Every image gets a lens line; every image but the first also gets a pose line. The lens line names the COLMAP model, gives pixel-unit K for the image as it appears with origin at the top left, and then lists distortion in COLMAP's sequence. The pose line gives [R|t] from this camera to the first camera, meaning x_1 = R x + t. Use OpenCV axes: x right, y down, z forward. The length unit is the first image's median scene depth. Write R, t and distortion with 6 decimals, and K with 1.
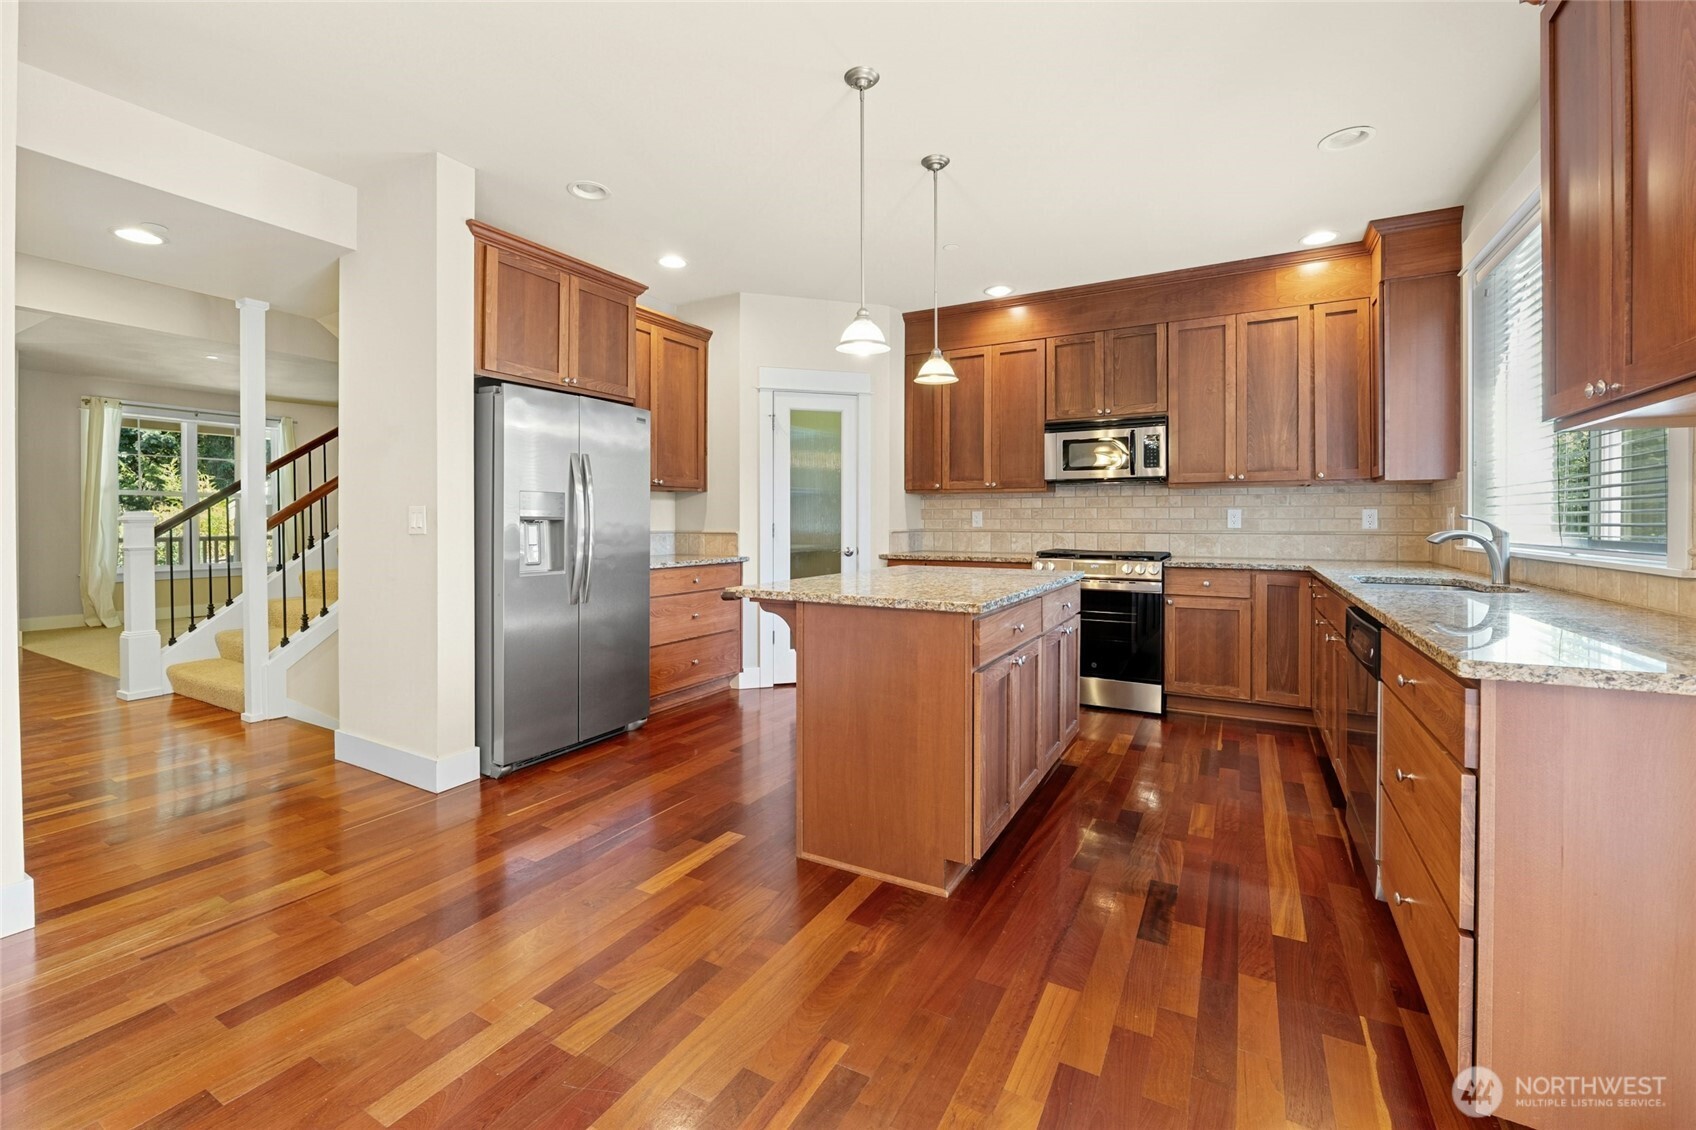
lens RADIAL K [[705.2, 0, 844.6], [0, 705.2, 513.2], [0, 0, 1]] dist [-0.012174, -0.000097]
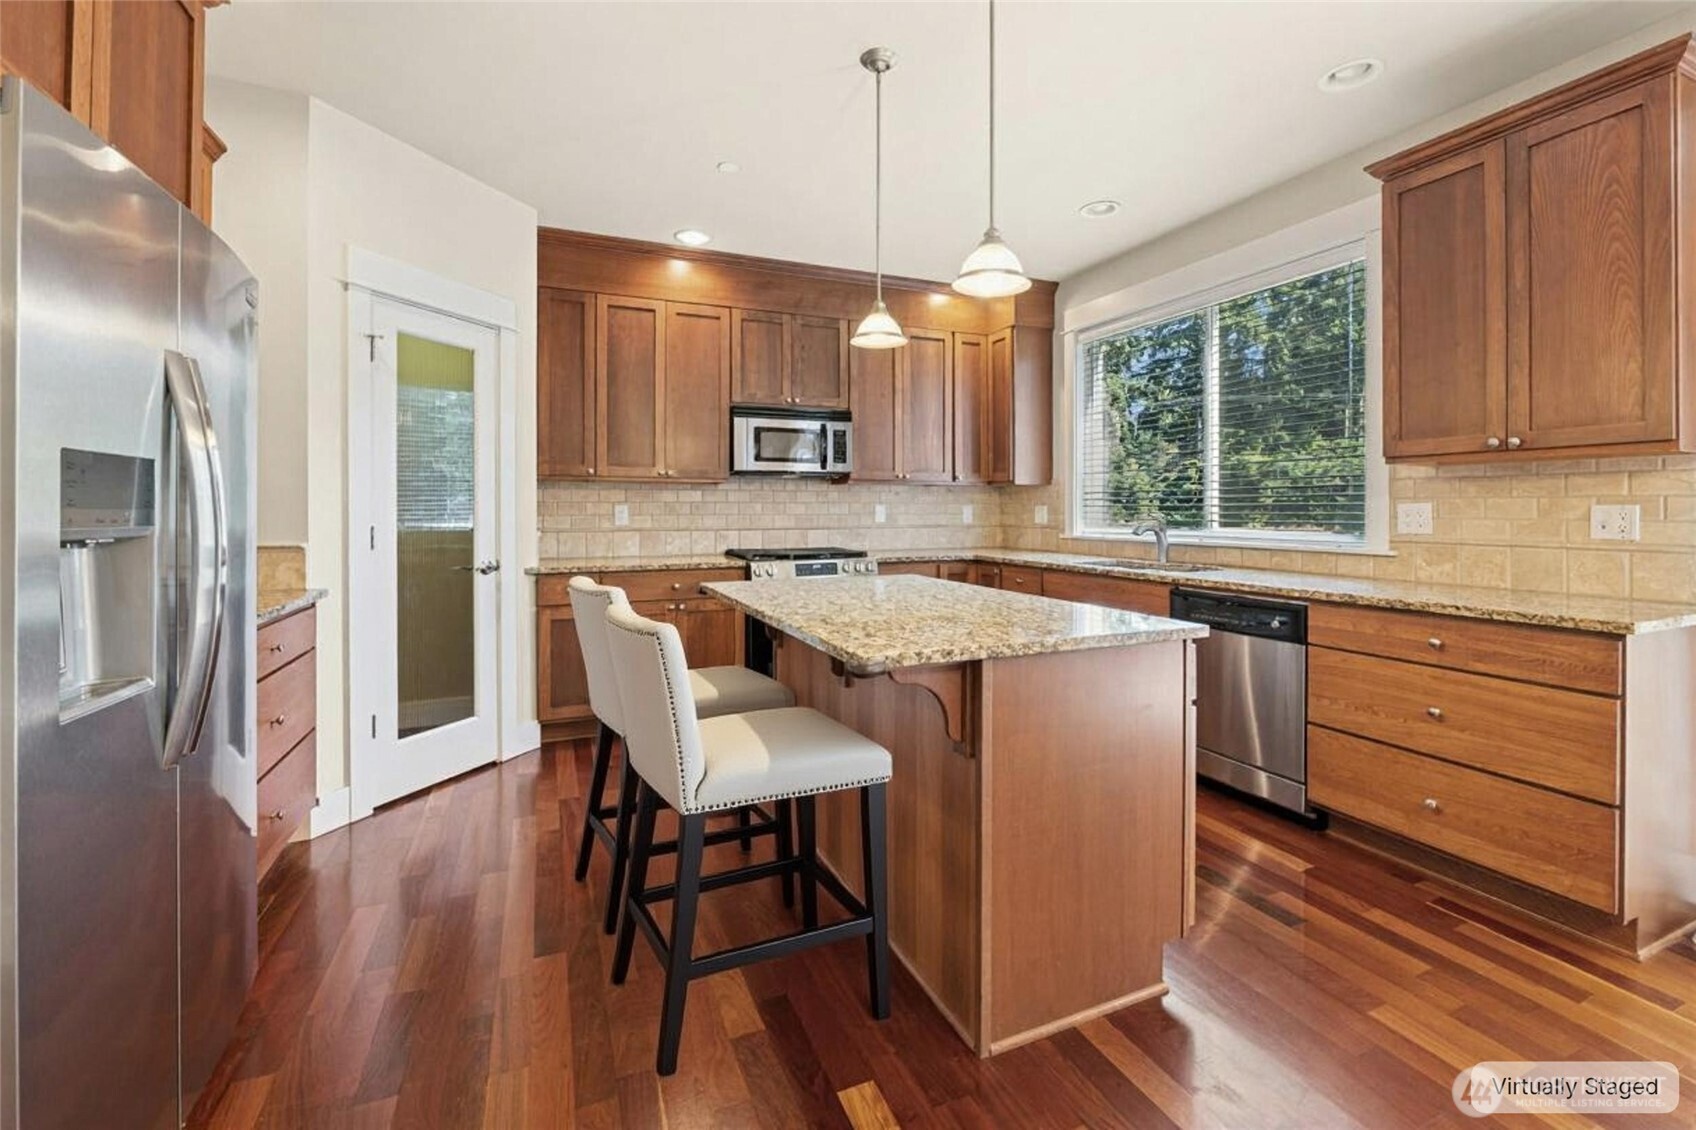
lens RADIAL K [[705.2, 0, 860.3], [0, 705.2, 506.8], [0, 0, 1]] dist [-0.012174, -0.000097]
pose [[0.608795, 0.002000, 0.793325, -0.315439], [-0.007145, 0.999970, 0.002962, -0.005945], [-0.793295, -0.007471, 0.608791, 0.349045]]
